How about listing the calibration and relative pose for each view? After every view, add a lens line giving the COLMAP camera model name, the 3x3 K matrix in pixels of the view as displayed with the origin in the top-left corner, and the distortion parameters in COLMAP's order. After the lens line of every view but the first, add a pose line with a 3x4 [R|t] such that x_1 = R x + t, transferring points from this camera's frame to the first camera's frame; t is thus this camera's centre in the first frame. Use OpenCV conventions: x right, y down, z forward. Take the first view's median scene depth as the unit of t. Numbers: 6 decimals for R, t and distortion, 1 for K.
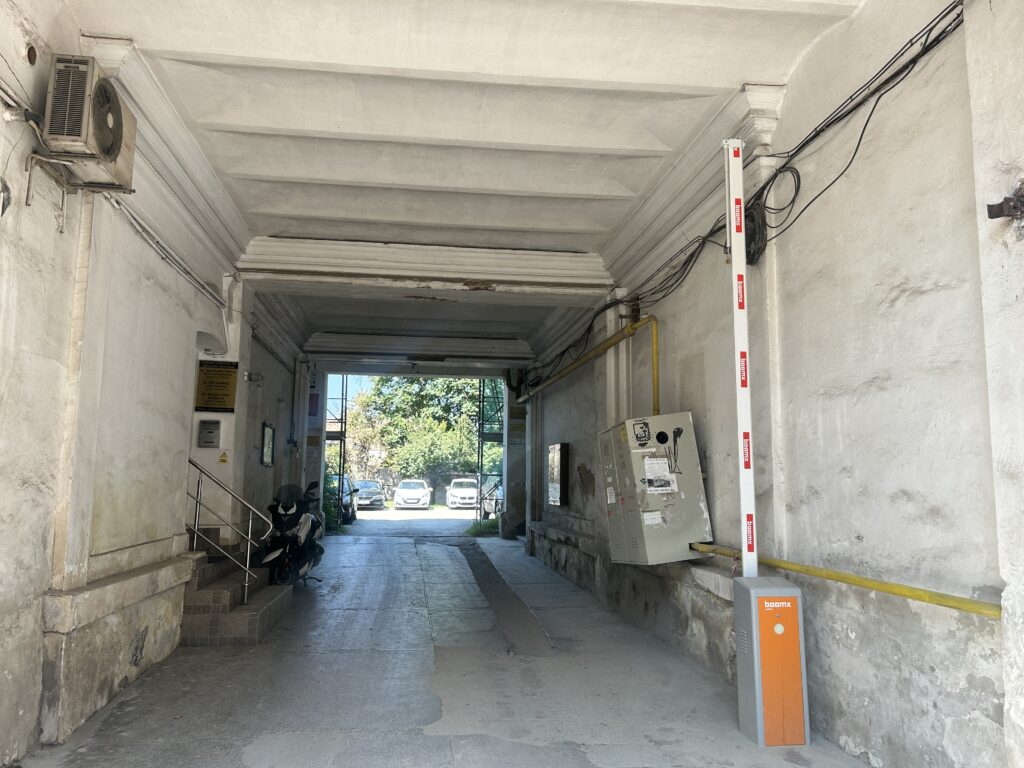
lens RADIAL K [[781.2, 0, 511.2], [0, 781.2, 379.6], [0, 0, 1]] dist [-0.000597, 0.002602]
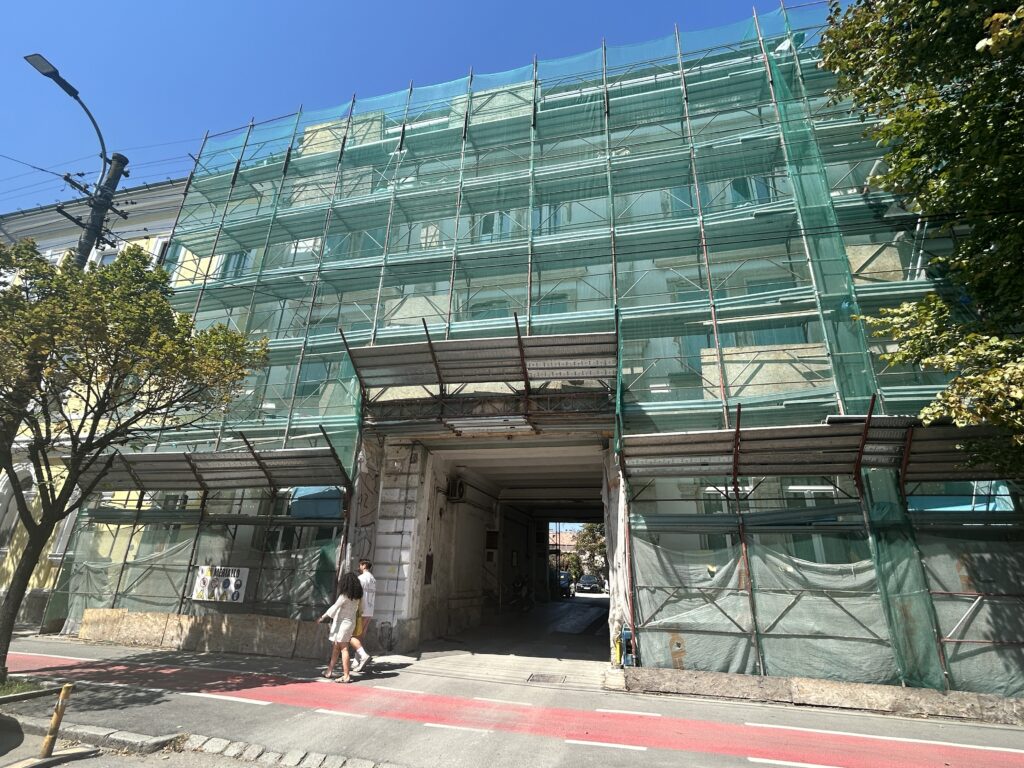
lens RADIAL K [[482.1, 0, 513.2], [0, 482.1, 385.7], [0, 0, 1]] dist [-0.000466, -0.000012]
pose [[0.932126, -0.117252, -0.342626, 0.423745], [0.030244, 0.968032, -0.248998, -0.105859], [0.360868, 0.221735, 0.905874, -0.829284]]
